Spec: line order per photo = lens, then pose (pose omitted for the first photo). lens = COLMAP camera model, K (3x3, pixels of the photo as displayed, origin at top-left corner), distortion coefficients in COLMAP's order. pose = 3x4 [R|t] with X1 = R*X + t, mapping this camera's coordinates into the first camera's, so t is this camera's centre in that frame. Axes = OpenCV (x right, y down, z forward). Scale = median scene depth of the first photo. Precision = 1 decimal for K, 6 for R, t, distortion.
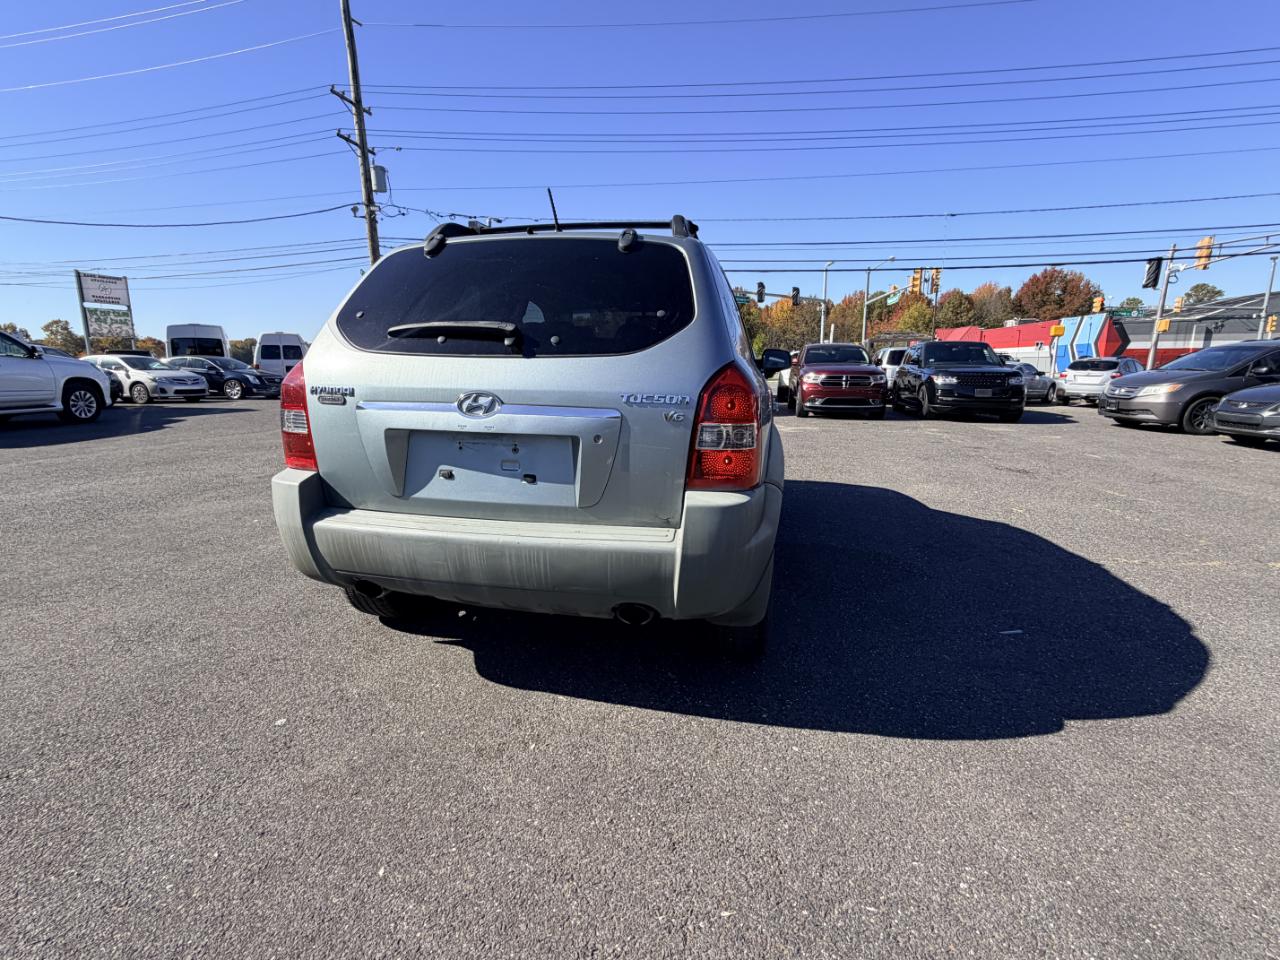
lens RADIAL K [[596.1, 0, 641.5], [0, 596.1, 477.3], [0, 0, 1]] dist [-0.000671, 0.000442]
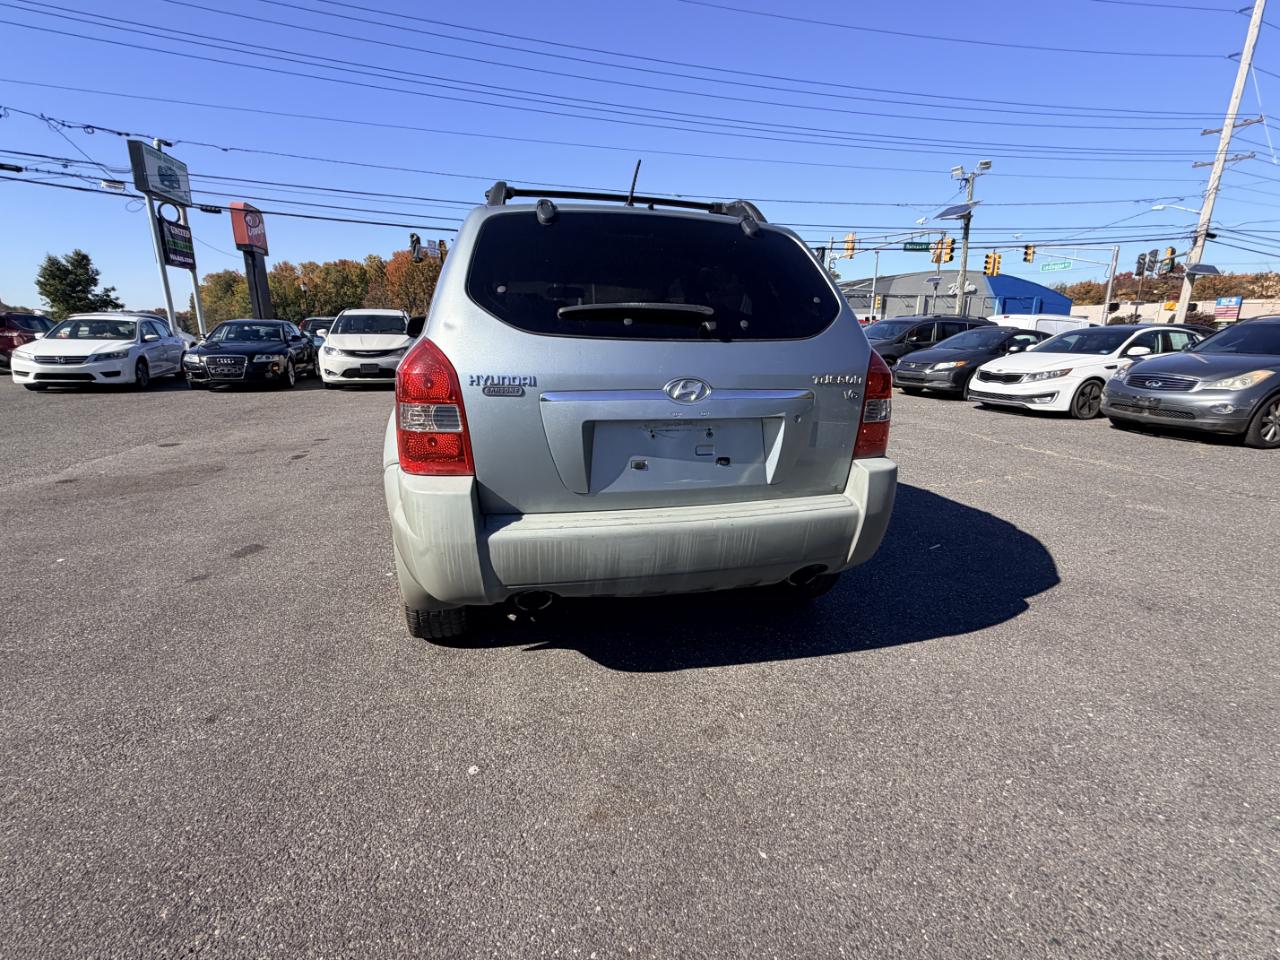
lens RADIAL K [[596.1, 0, 641.8], [0, 596.1, 480.4], [0, 0, 1]] dist [-0.000671, 0.000442]
pose [[0.898539, -0.101854, 0.426913, -0.109630], [0.076175, 0.994128, 0.076853, -0.008030], [-0.432234, -0.036536, 0.901021, 0.020788]]
